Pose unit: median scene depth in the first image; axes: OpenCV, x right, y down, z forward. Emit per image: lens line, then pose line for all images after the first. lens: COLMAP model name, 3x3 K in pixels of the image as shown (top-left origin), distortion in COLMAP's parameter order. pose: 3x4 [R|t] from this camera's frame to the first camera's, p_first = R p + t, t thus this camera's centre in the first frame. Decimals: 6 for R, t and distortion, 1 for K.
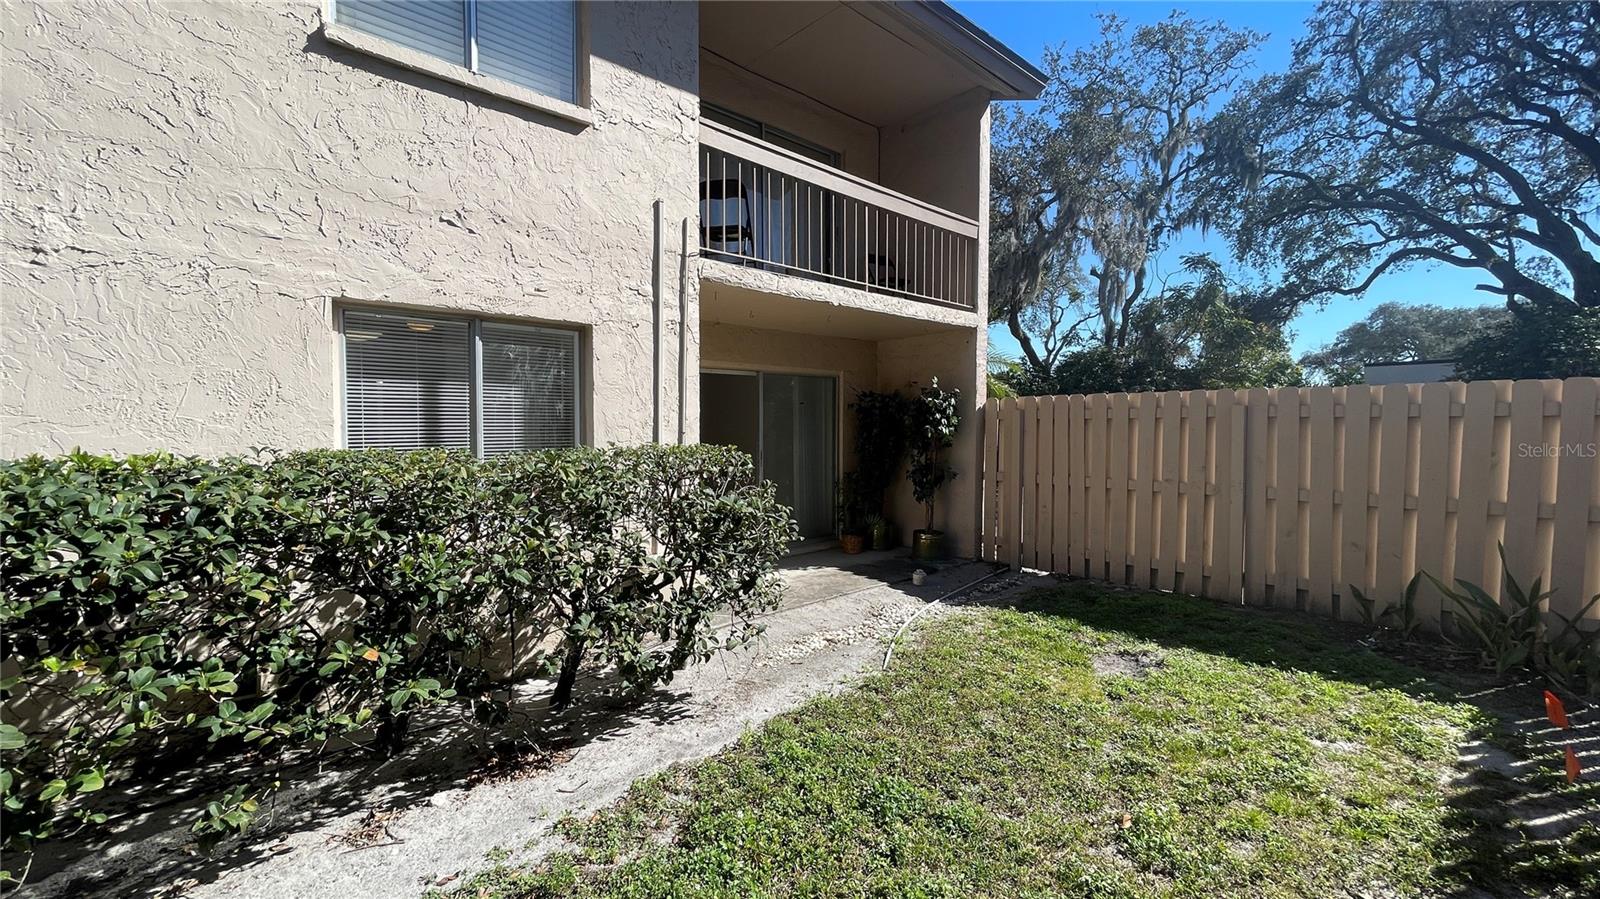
lens RADIAL K [[649.2, 0, 799.3], [0, 649.2, 449.1], [0, 0, 1]] dist [0.002063, -0.000168]
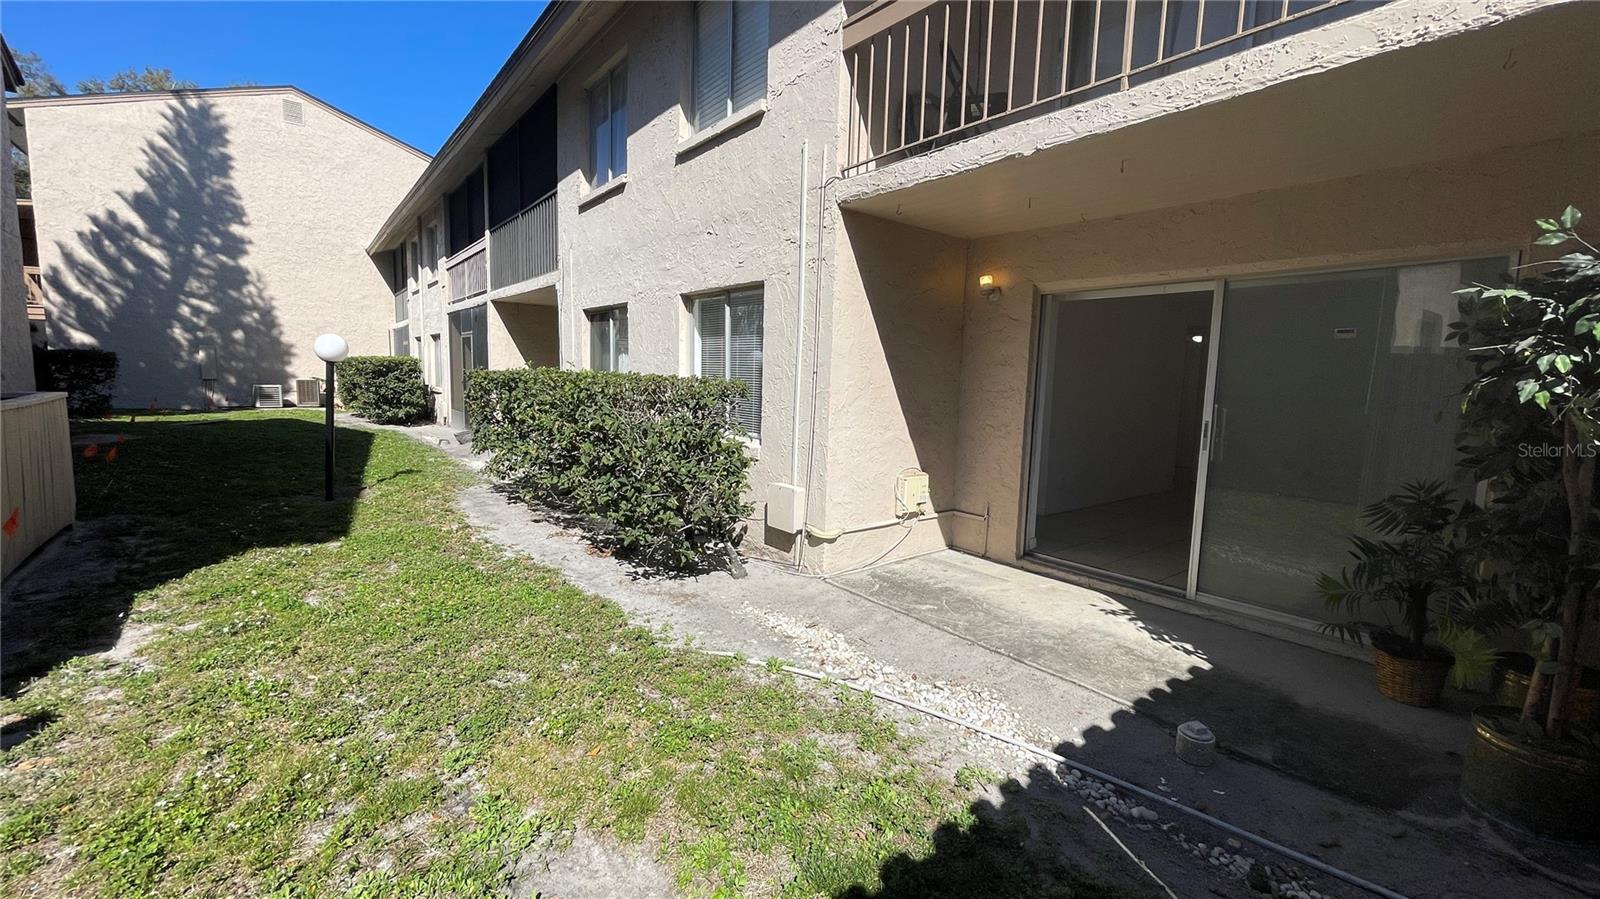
lens RADIAL K [[649.2, 0, 798.9], [0, 649.2, 448.6], [0, 0, 1]] dist [0.002063, -0.000168]
pose [[-0.074469, 0.114481, -0.990630, 1.093558], [-0.064162, 0.990780, 0.119322, -0.034099], [0.995157, 0.072447, -0.066437, 1.400125]]
